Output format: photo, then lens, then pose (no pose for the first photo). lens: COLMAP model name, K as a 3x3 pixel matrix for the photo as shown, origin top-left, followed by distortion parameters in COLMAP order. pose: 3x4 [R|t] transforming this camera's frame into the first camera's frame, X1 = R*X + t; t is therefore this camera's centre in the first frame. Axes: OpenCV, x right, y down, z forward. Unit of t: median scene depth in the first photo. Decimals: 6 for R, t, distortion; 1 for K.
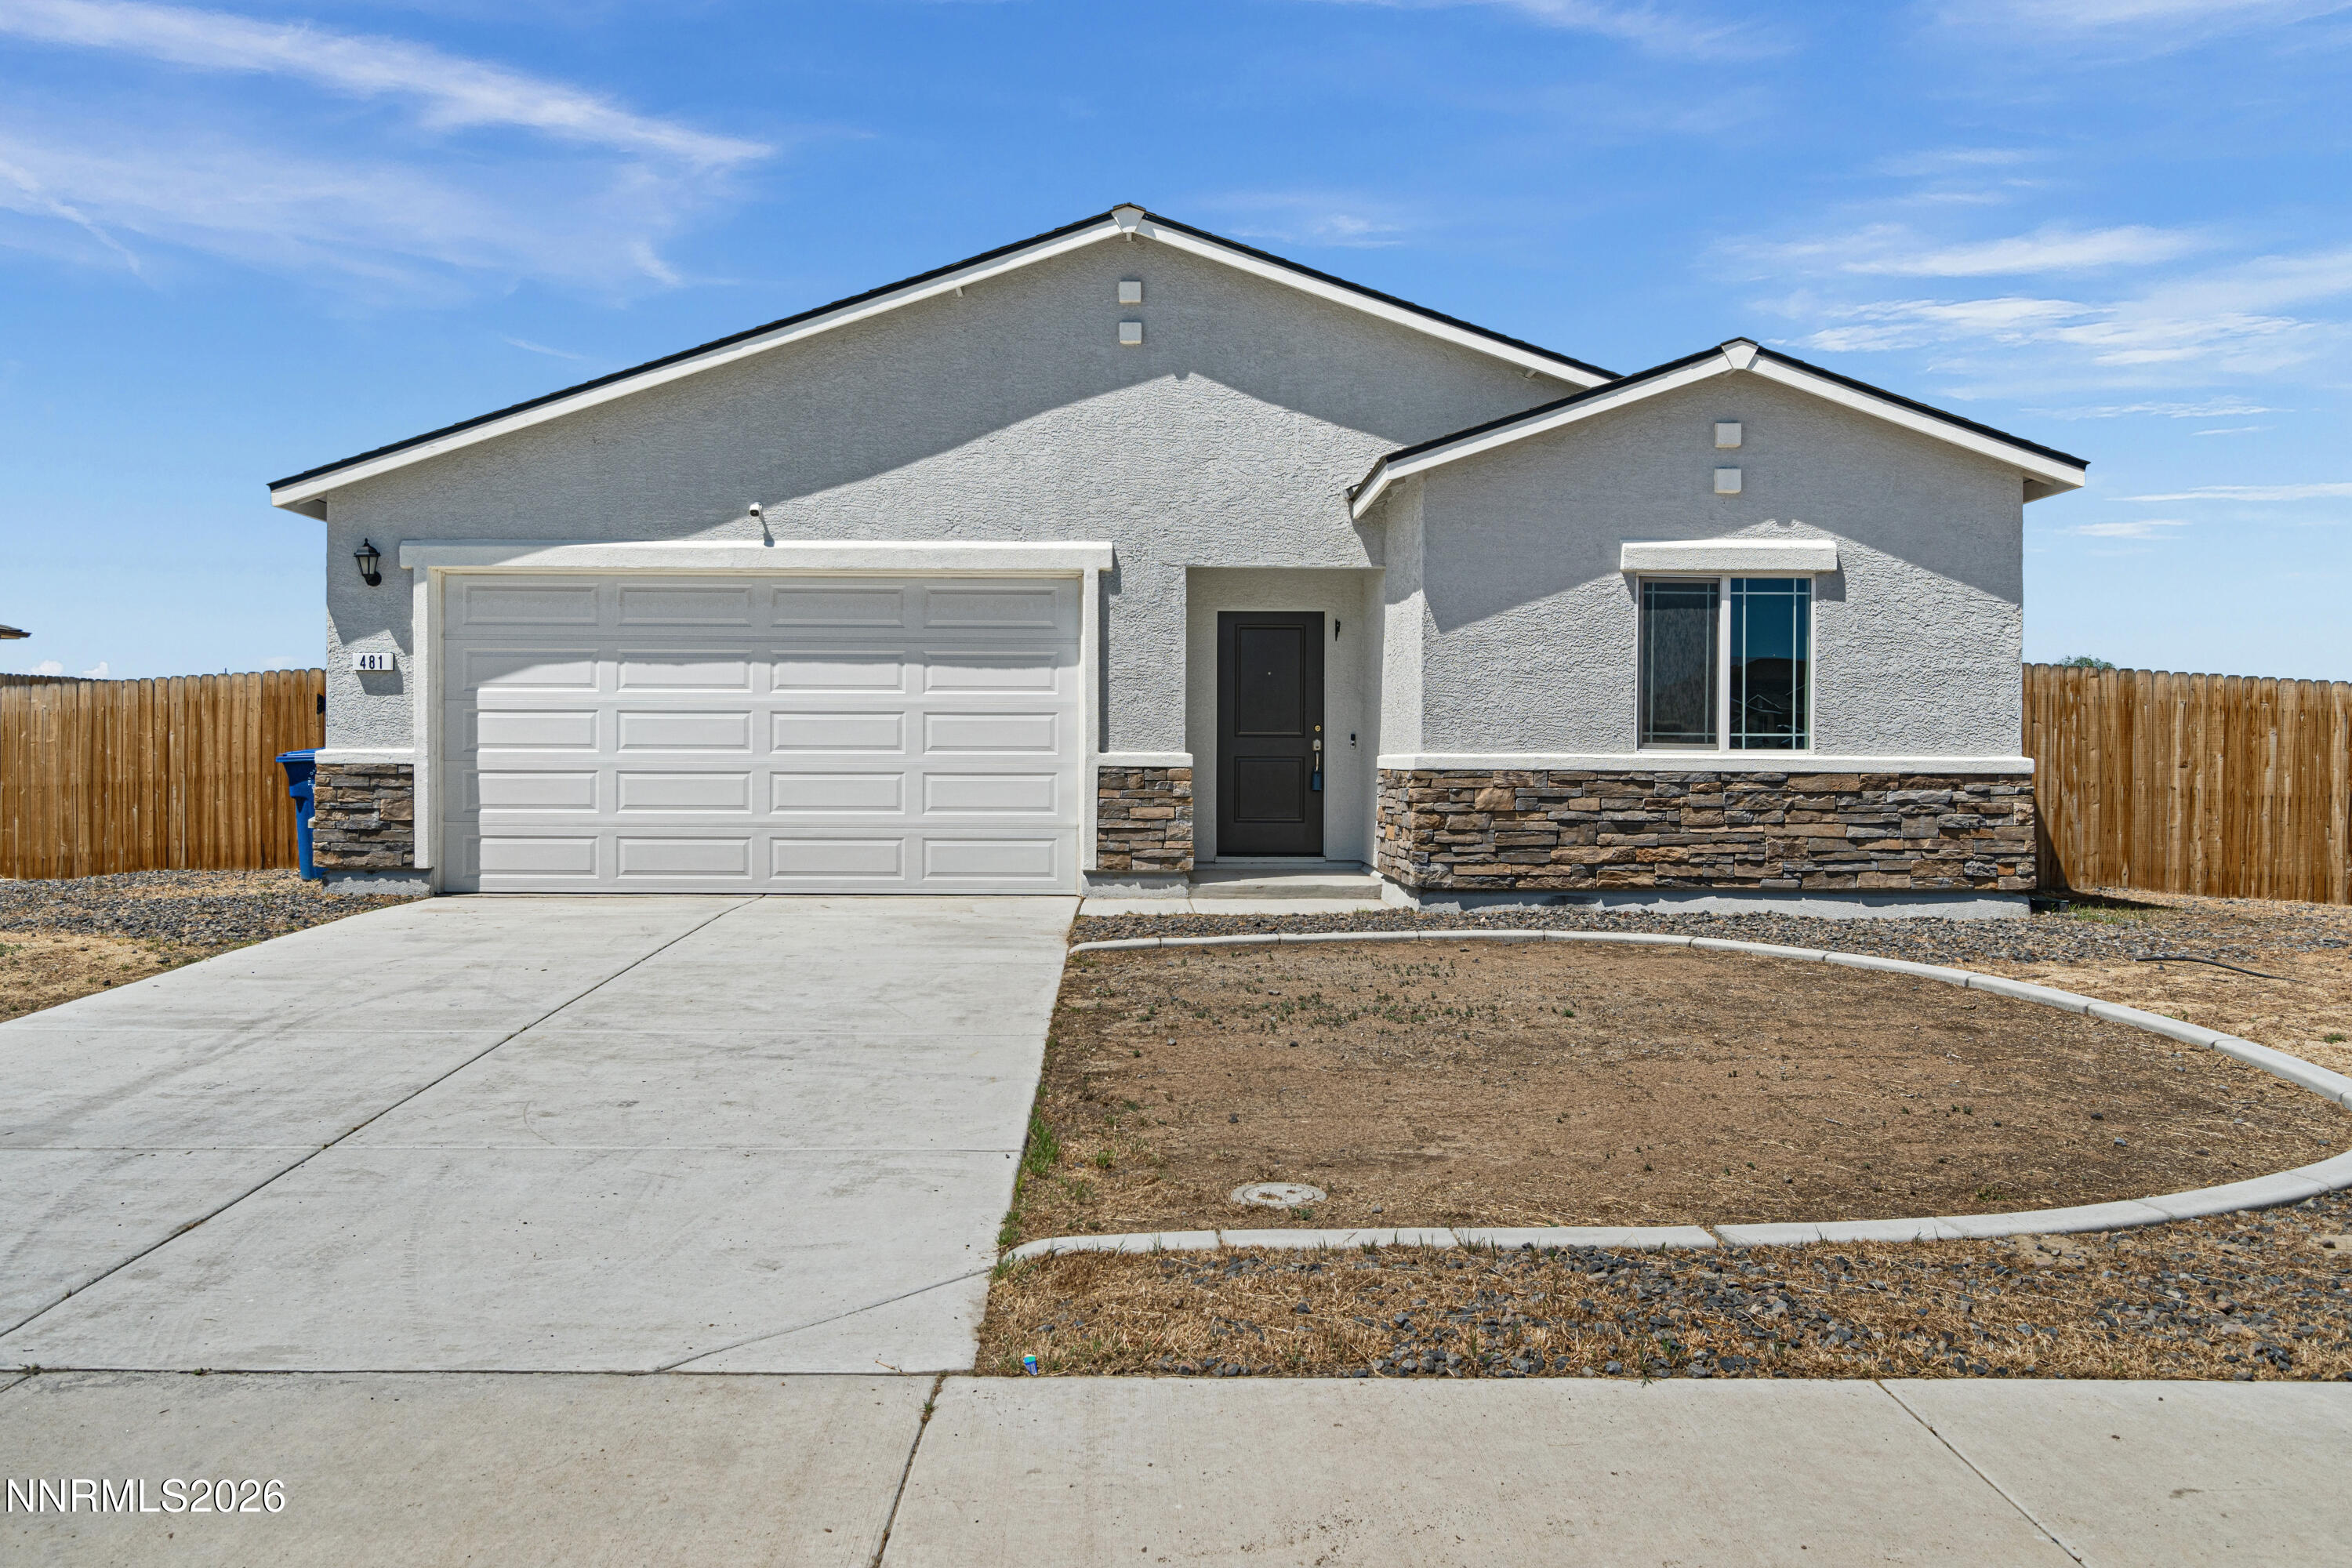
lens RADIAL K [[1746.2, 0, 1150.4], [0, 1746.2, 768.9], [0, 0, 1]] dist [-0.000325, 0.009064]
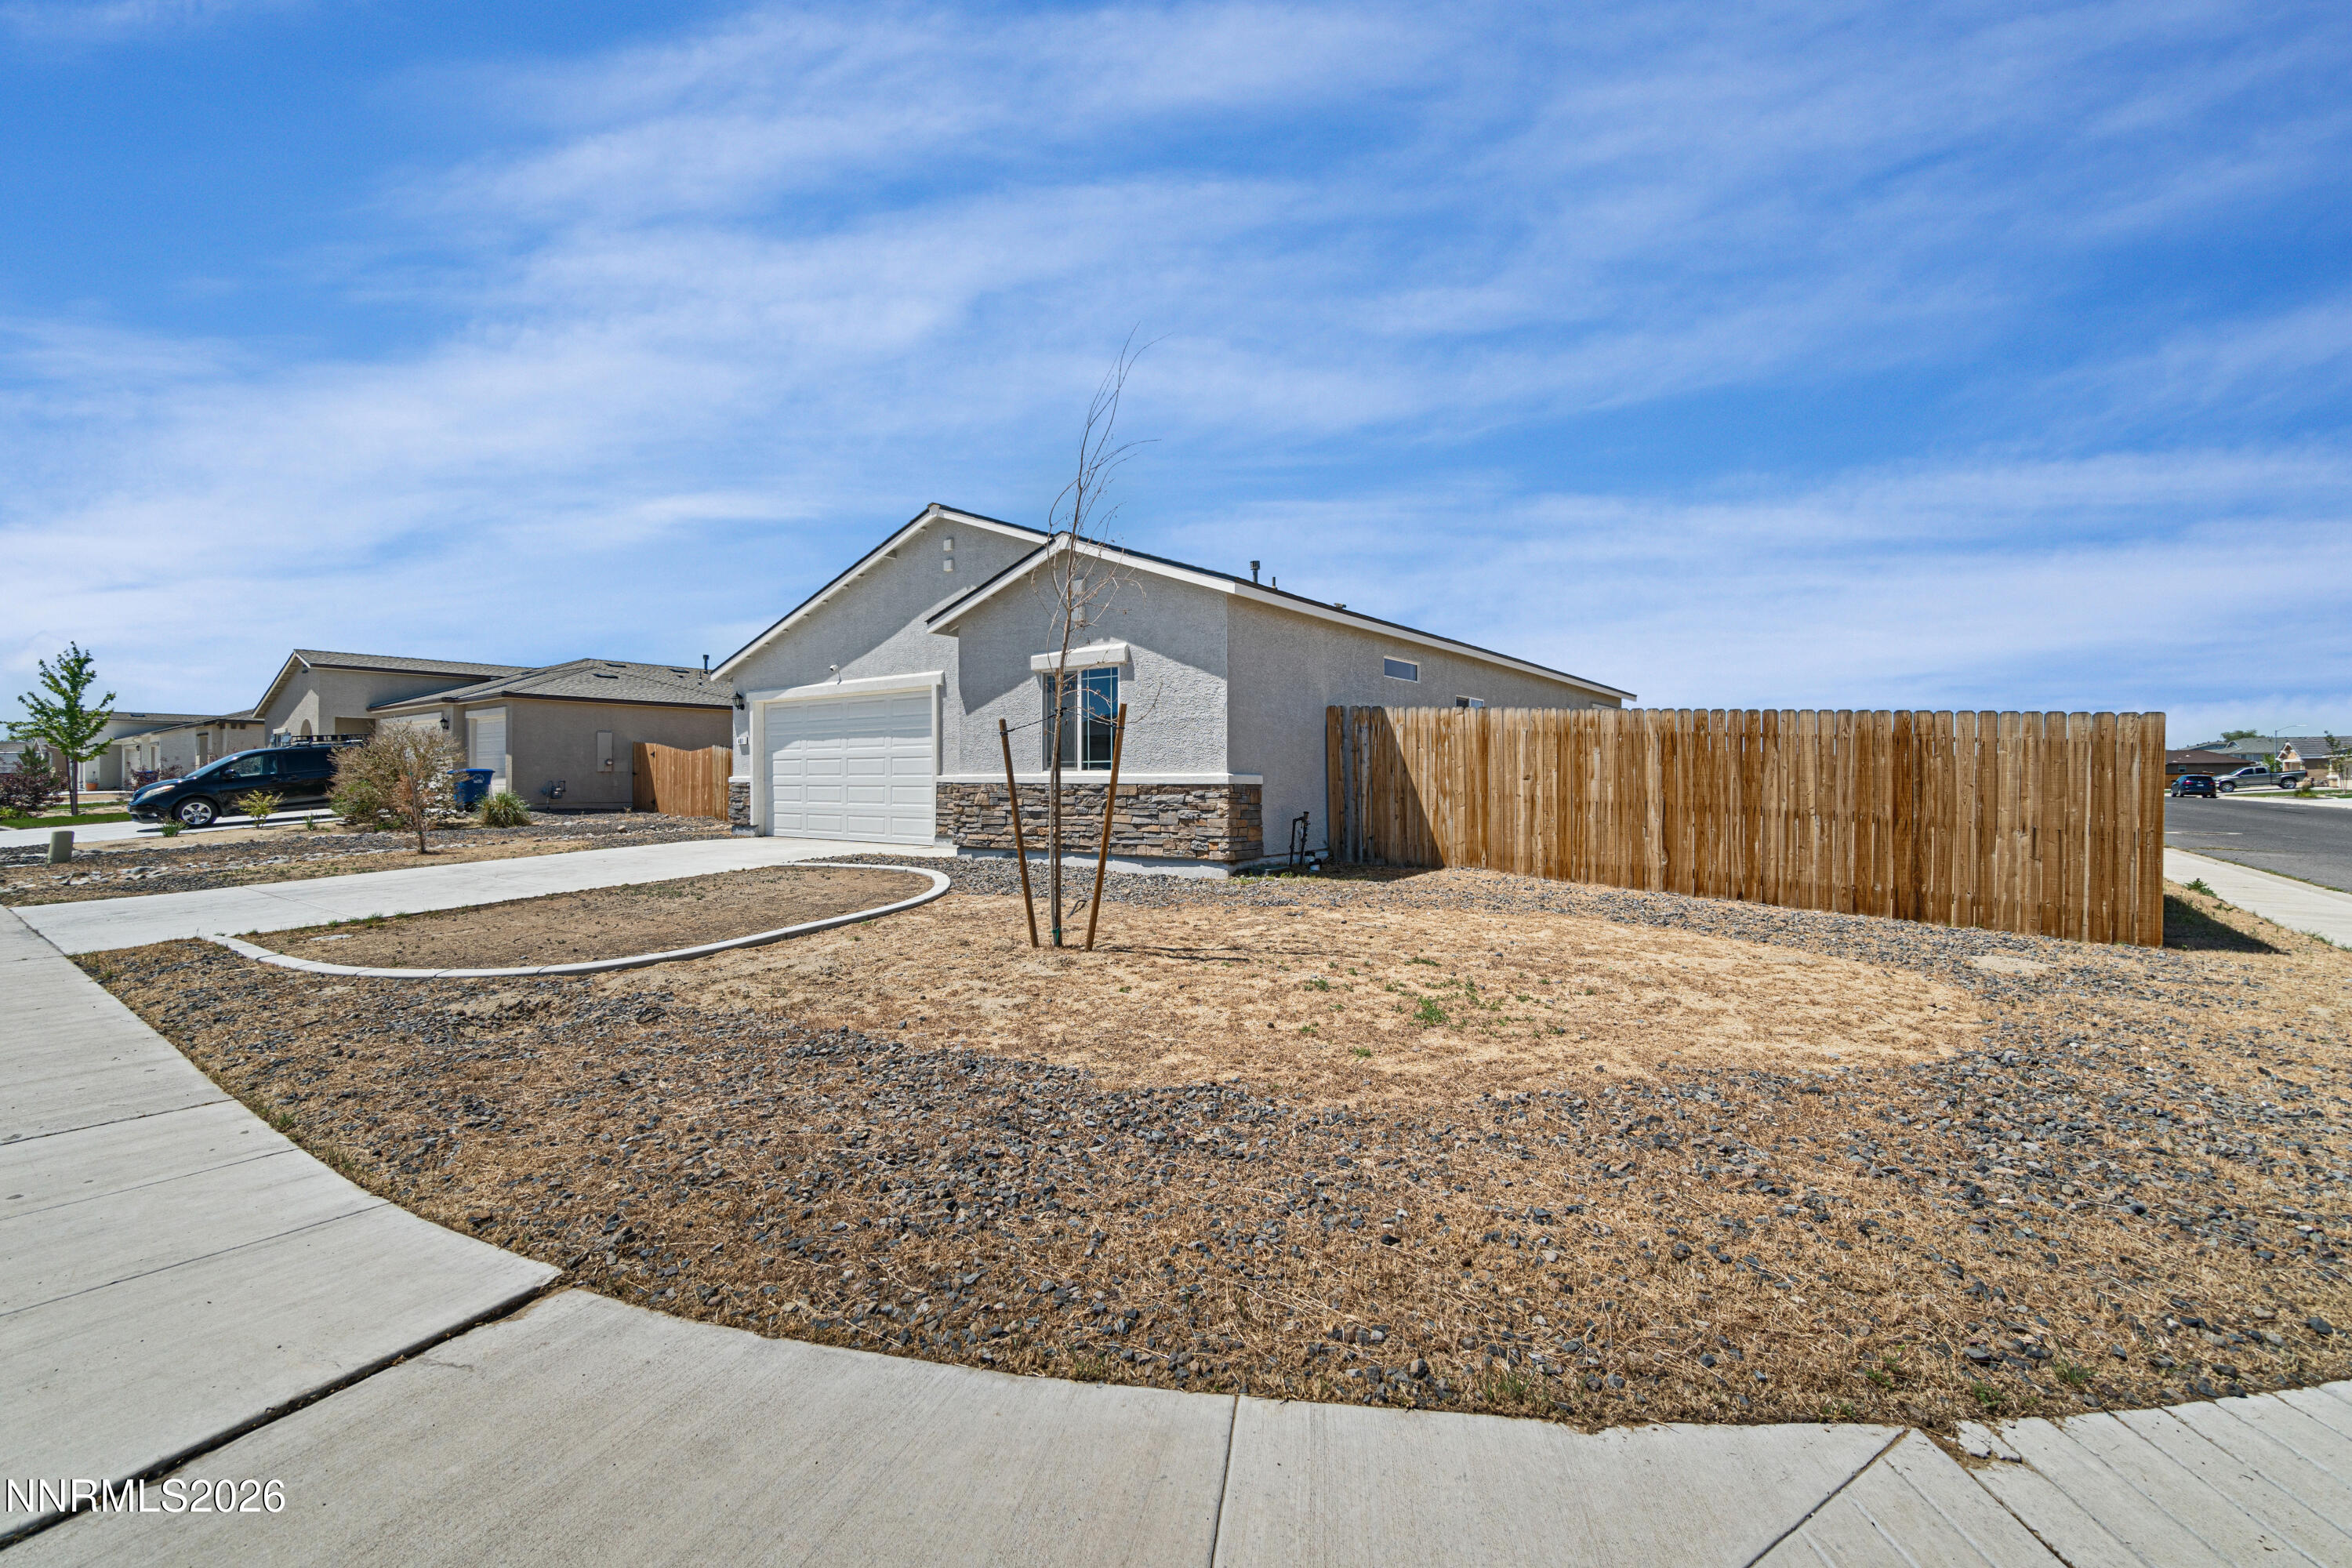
lens RADIAL K [[1011.5, 0, 1149.7], [0, 1011.5, 778.8], [0, 0, 1]] dist [-0.000045, -0.000089]
pose [[0.782598, -0.006142, -0.622497, 0.895464], [0.001856, 0.999970, -0.007534, 0.004057], [0.622525, 0.004741, 0.782586, 0.239933]]
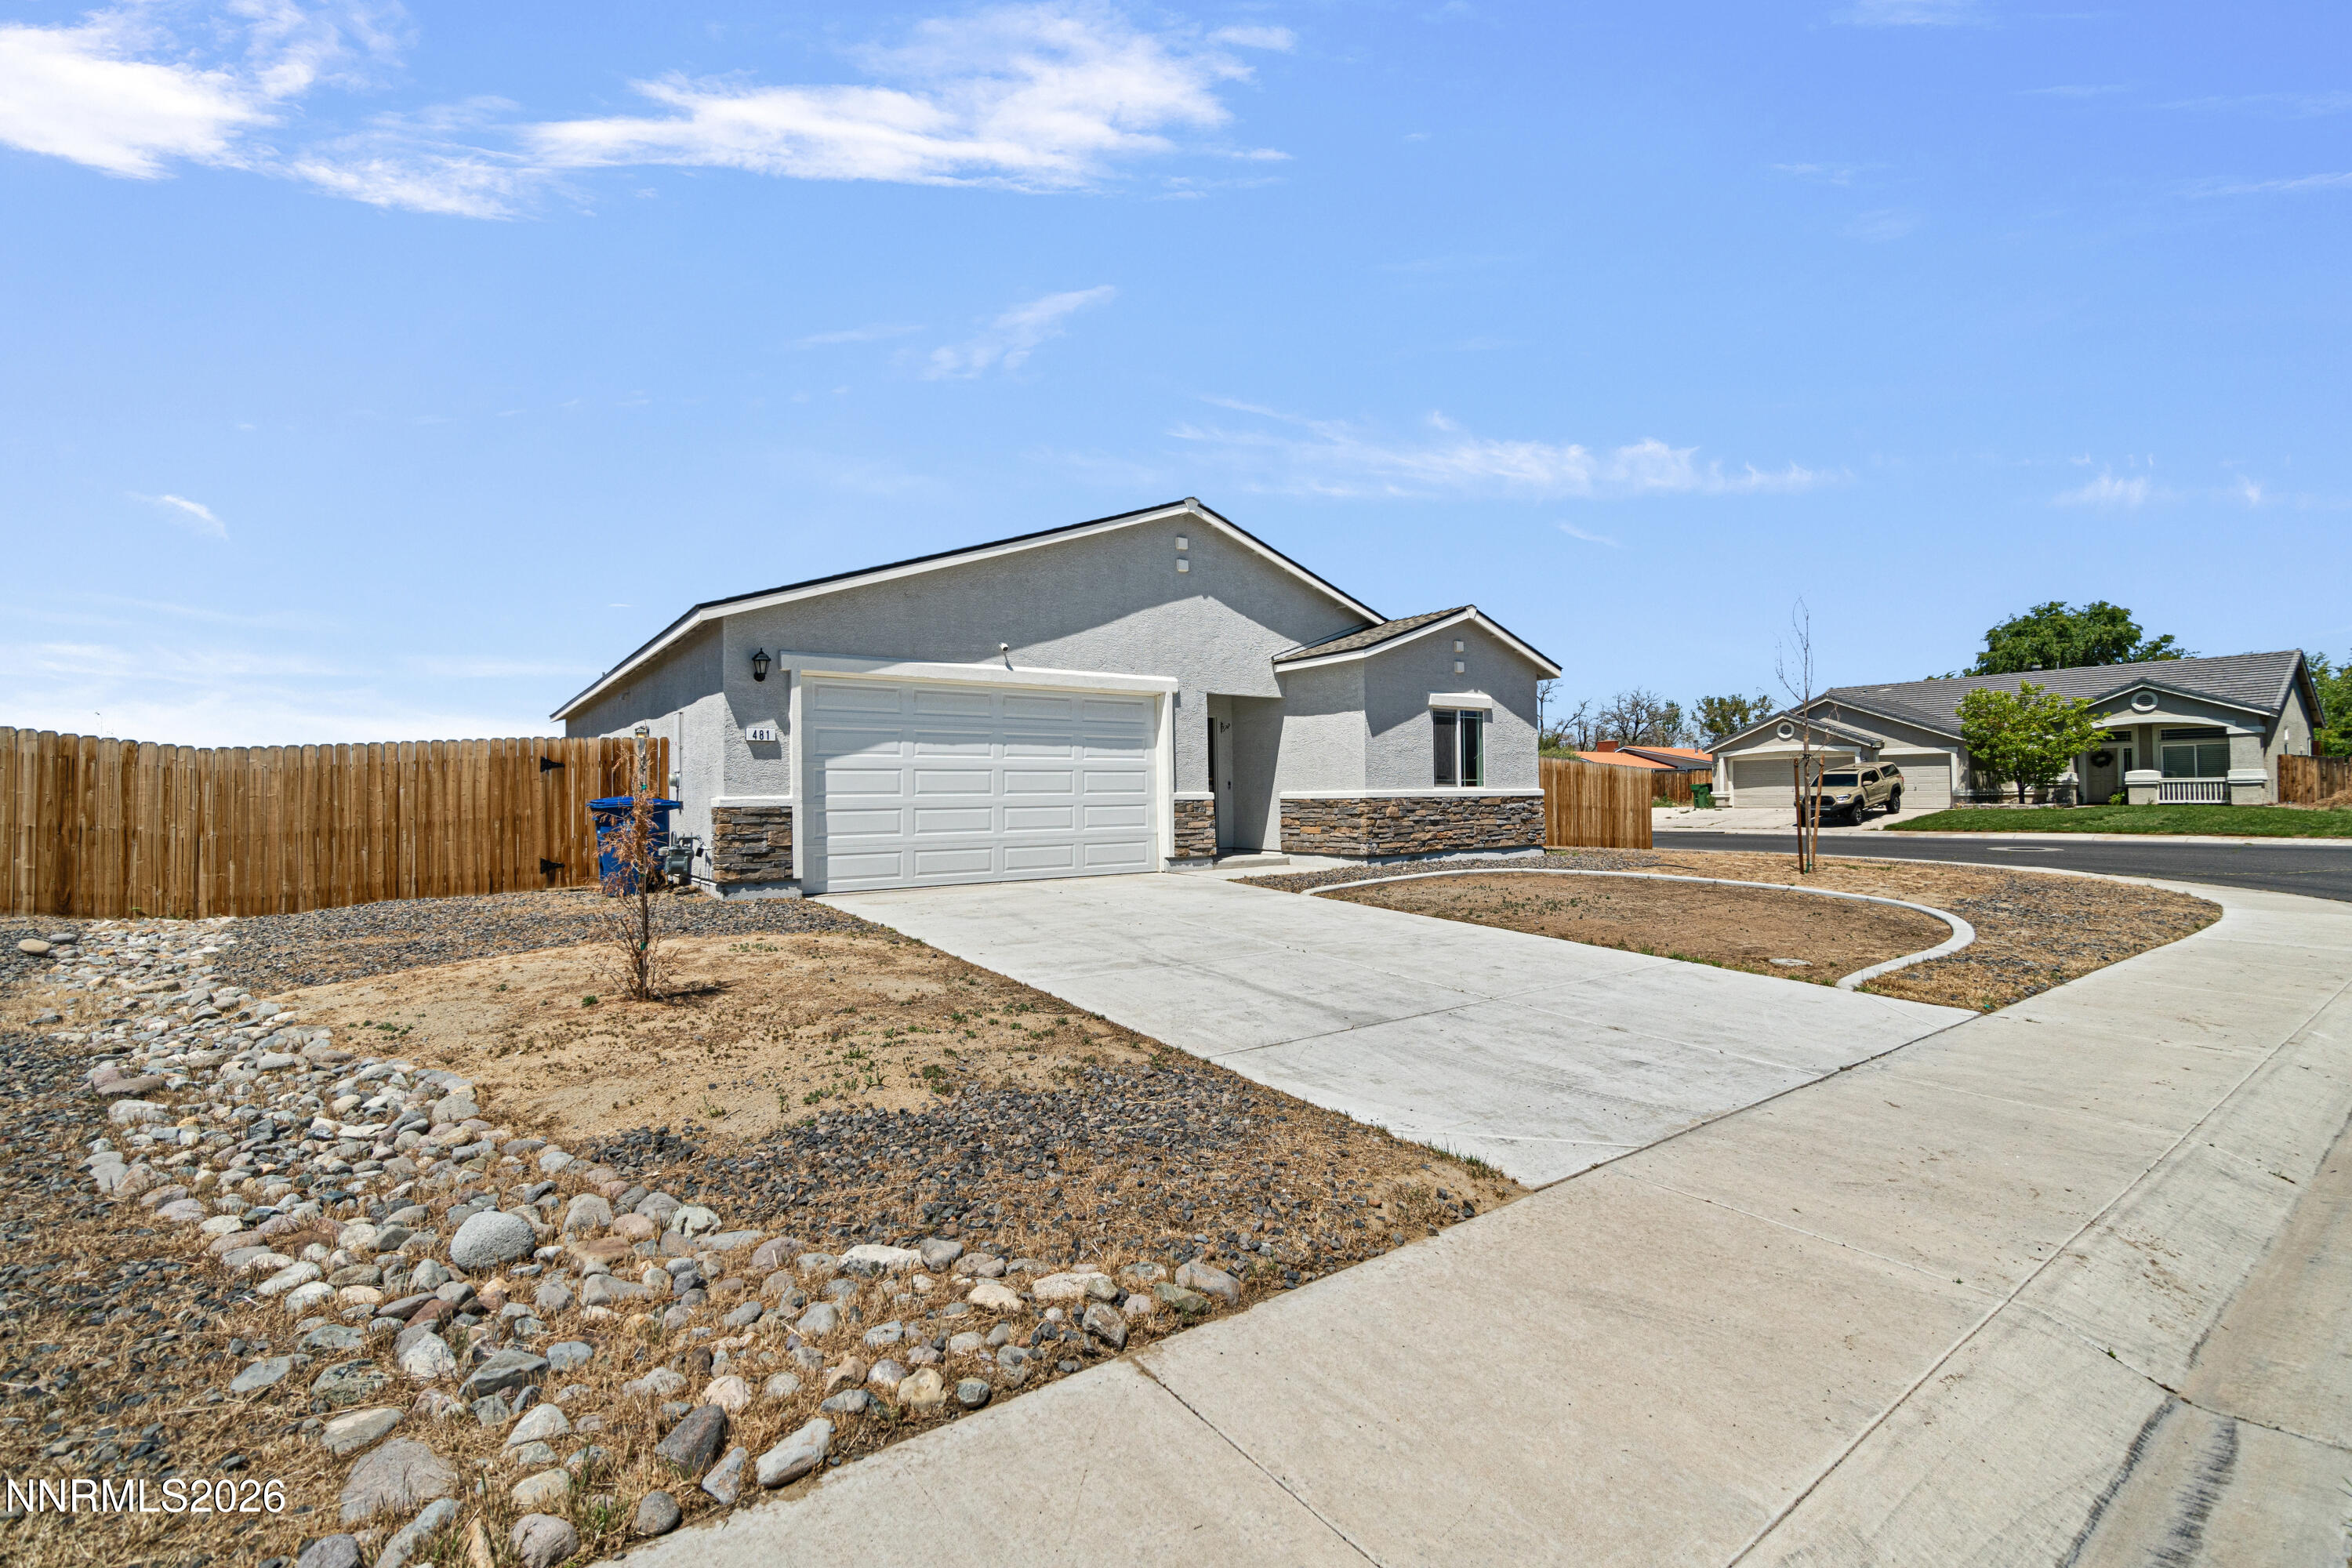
lens RADIAL K [[1015.8, 0, 1163.0], [0, 1015.8, 775.6], [0, 0, 1]] dist [-0.001926, -0.000483]
pose [[0.819025, -0.003114, 0.573750, -0.651414], [0.019111, 0.999578, -0.021856, -0.003924], [-0.573440, 0.028866, 0.818739, 0.138122]]
